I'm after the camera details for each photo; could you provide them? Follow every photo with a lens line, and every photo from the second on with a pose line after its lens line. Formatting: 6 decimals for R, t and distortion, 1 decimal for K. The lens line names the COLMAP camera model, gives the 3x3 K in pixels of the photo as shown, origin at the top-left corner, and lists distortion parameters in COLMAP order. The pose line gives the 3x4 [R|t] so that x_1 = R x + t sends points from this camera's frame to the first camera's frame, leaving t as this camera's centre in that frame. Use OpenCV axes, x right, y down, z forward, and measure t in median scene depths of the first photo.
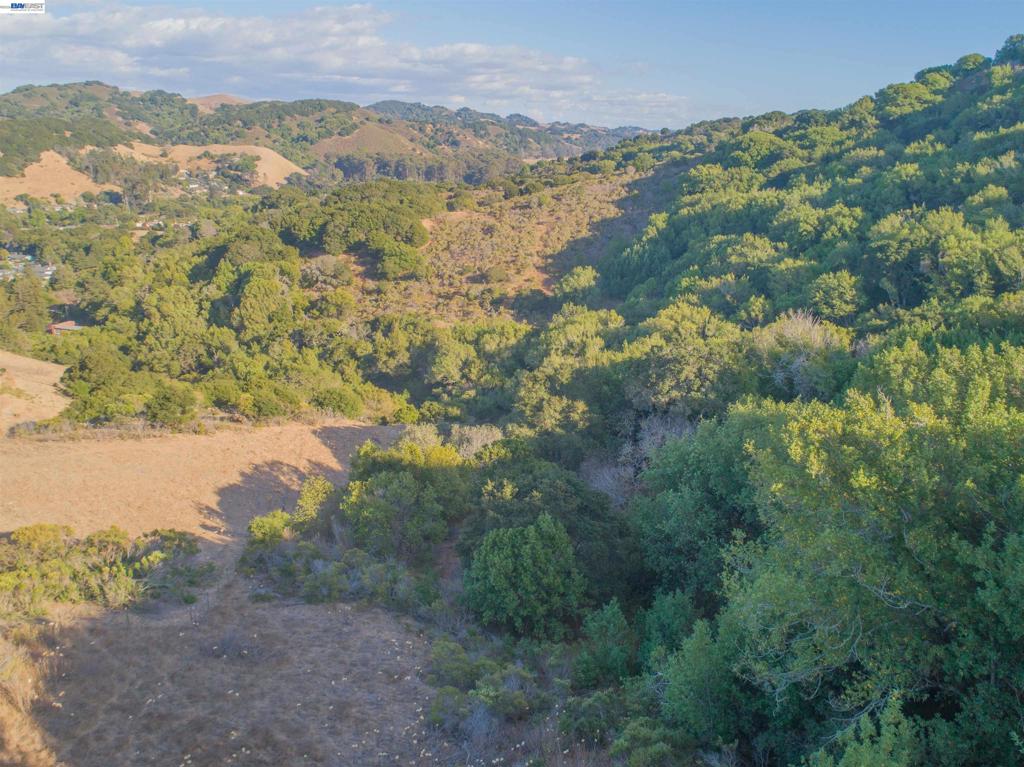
lens RADIAL K [[778.2, 0, 512.0], [0, 778.2, 383.5], [0, 0, 1]] dist [-0.017828, 0.010691]
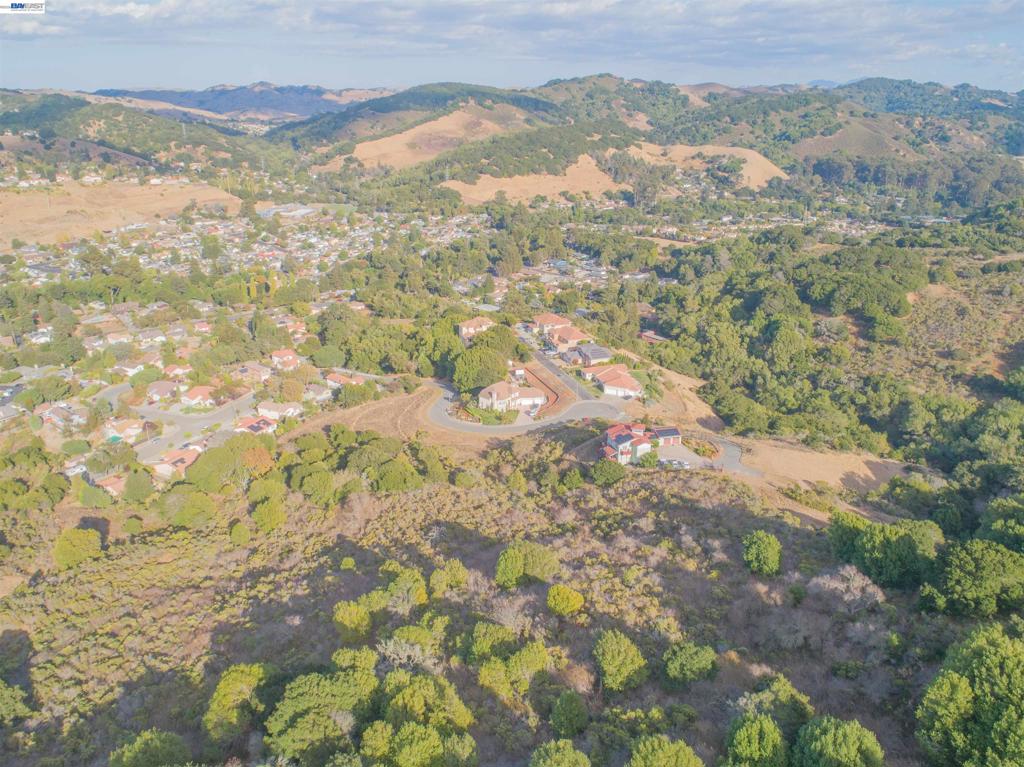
lens RADIAL K [[778.2, 0, 512.0], [0, 778.2, 383.5], [0, 0, 1]] dist [-0.017828, 0.010691]
pose [[0.850163, 0.178823, -0.495222, -0.005677], [-0.158228, 0.983854, 0.083632, -0.064956], [0.502182, 0.007257, 0.864731, -0.535021]]
